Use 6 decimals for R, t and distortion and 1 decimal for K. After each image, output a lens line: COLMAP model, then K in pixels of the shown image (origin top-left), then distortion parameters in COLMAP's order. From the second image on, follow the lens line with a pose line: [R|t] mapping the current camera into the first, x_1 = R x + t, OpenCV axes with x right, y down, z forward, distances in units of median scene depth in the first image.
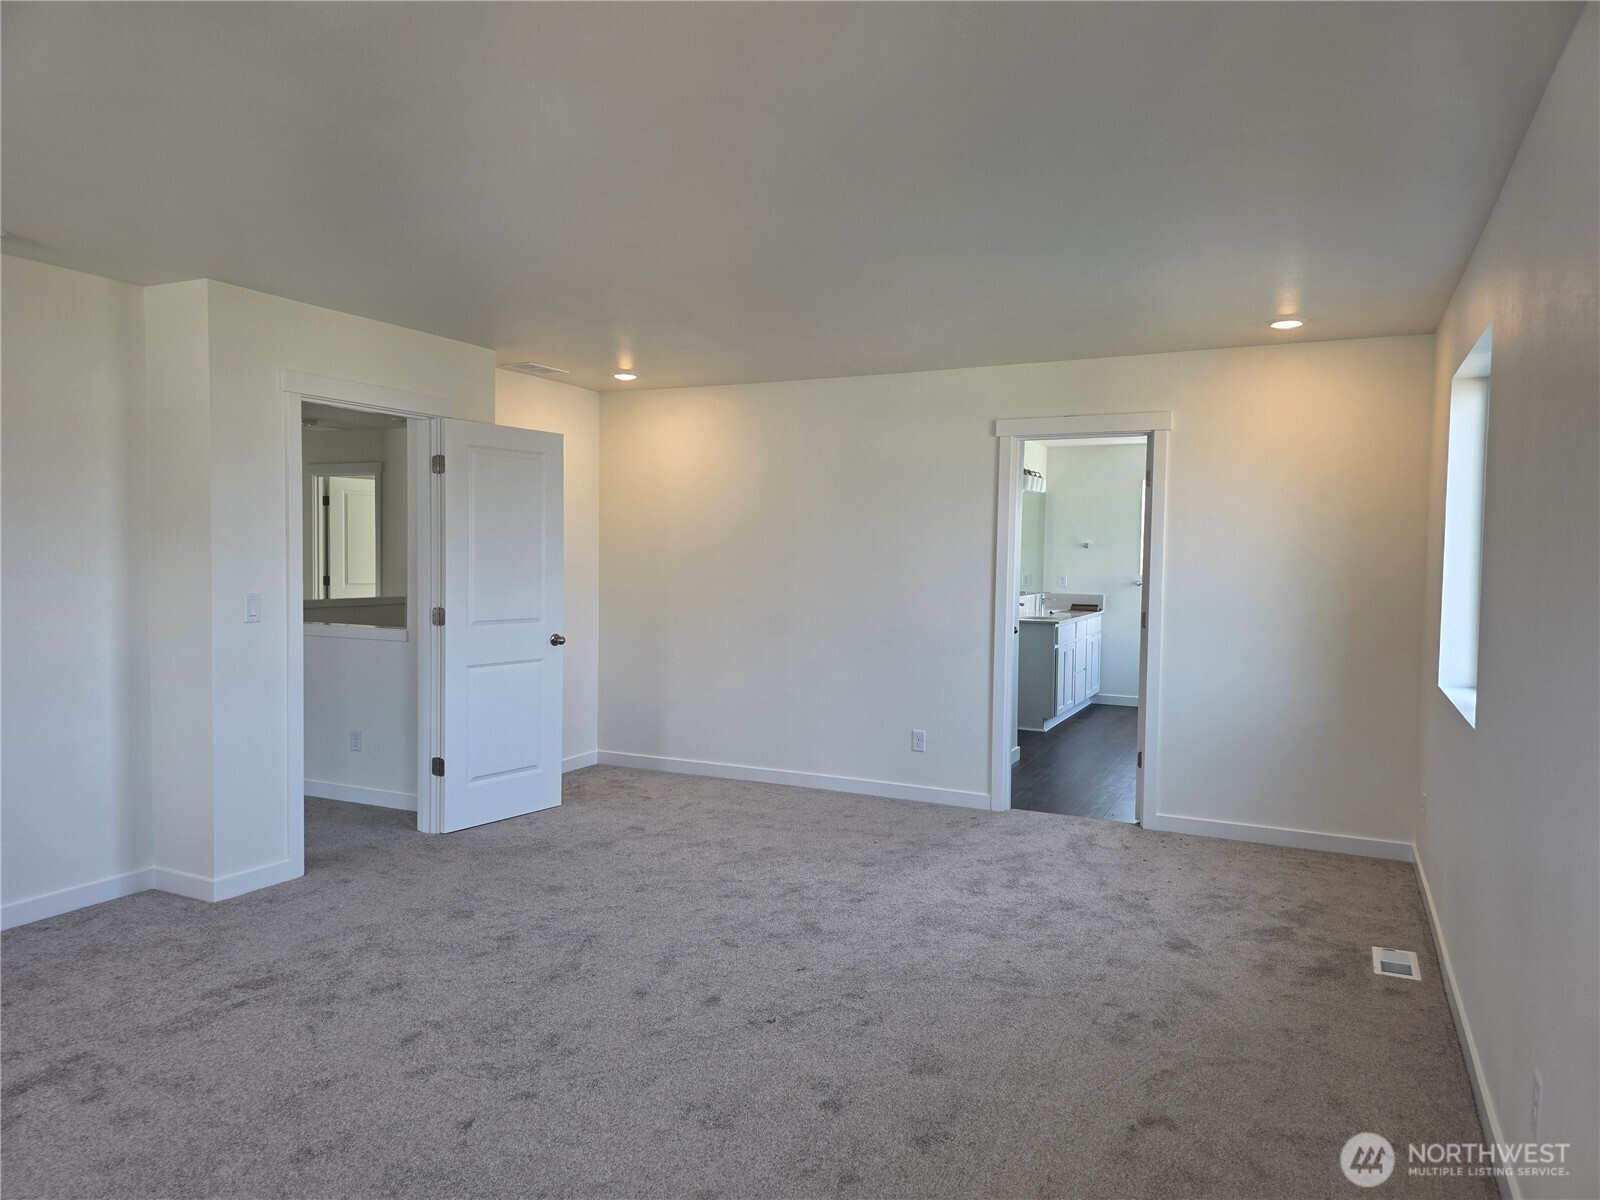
lens RADIAL K [[1074.5, 0, 800.5], [0, 1074.5, 601.0], [0, 0, 1]] dist [0.001134, -0.000015]
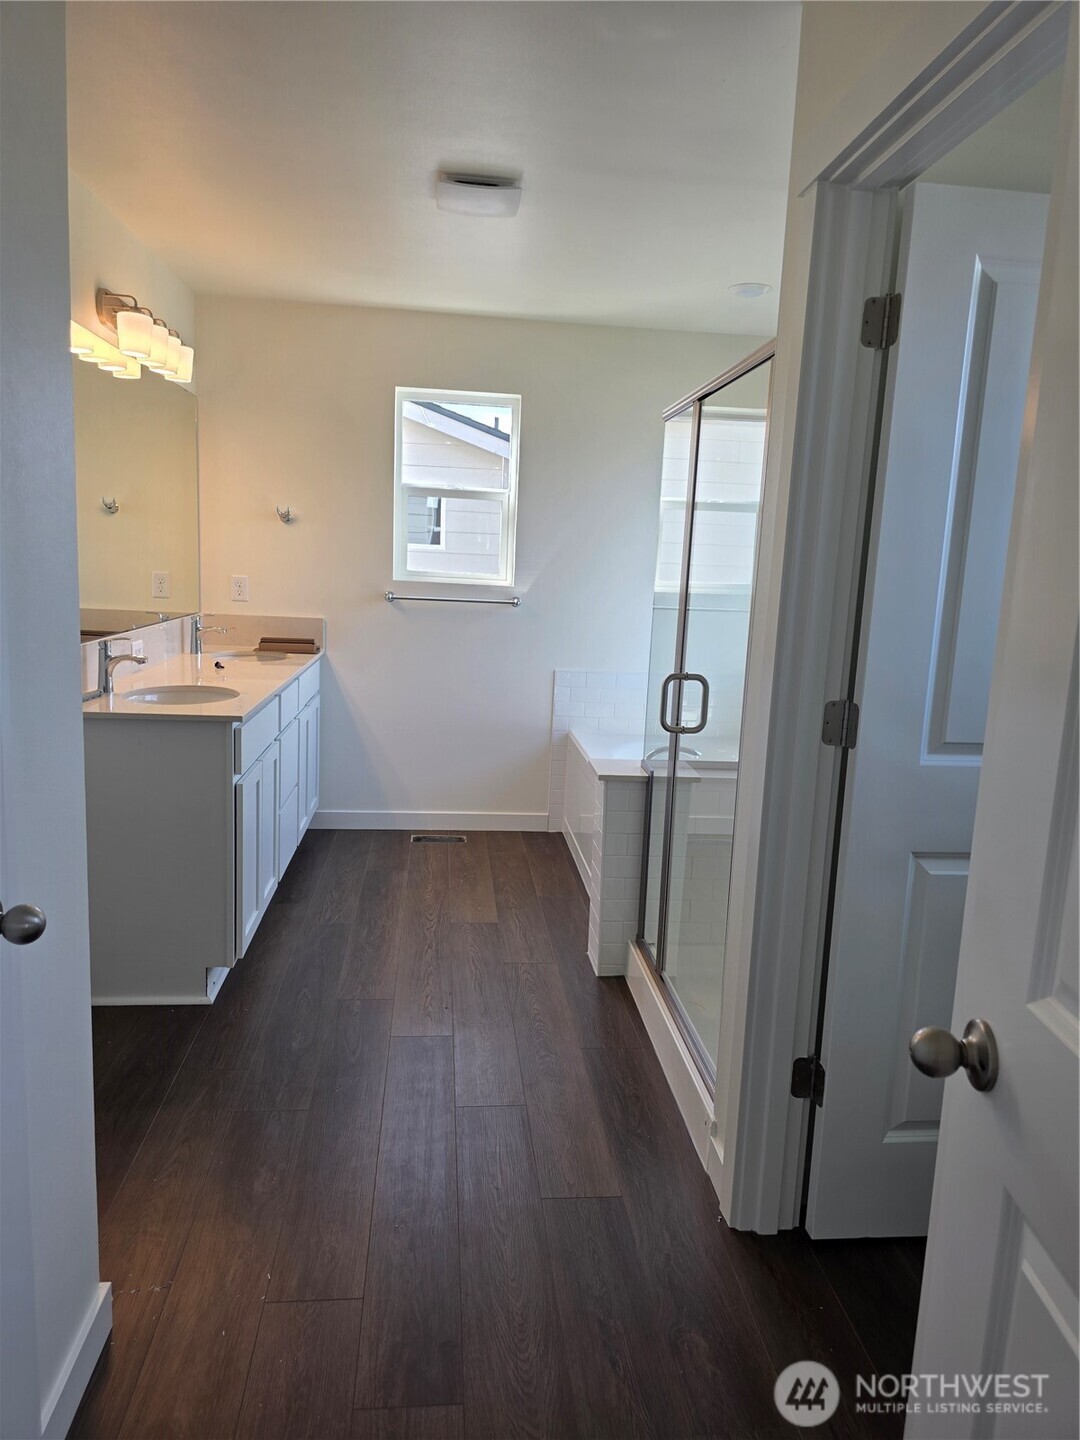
lens RADIAL K [[967.0, 0, 541.5], [0, 967.0, 717.3], [0, 0, 1]] dist [0.001134, -0.000015]
pose [[0.849264, -0.062730, 0.524229, 0.135446], [-0.011738, 0.990428, 0.137533, -0.022894], [-0.527838, -0.122955, 0.840398, 0.586466]]
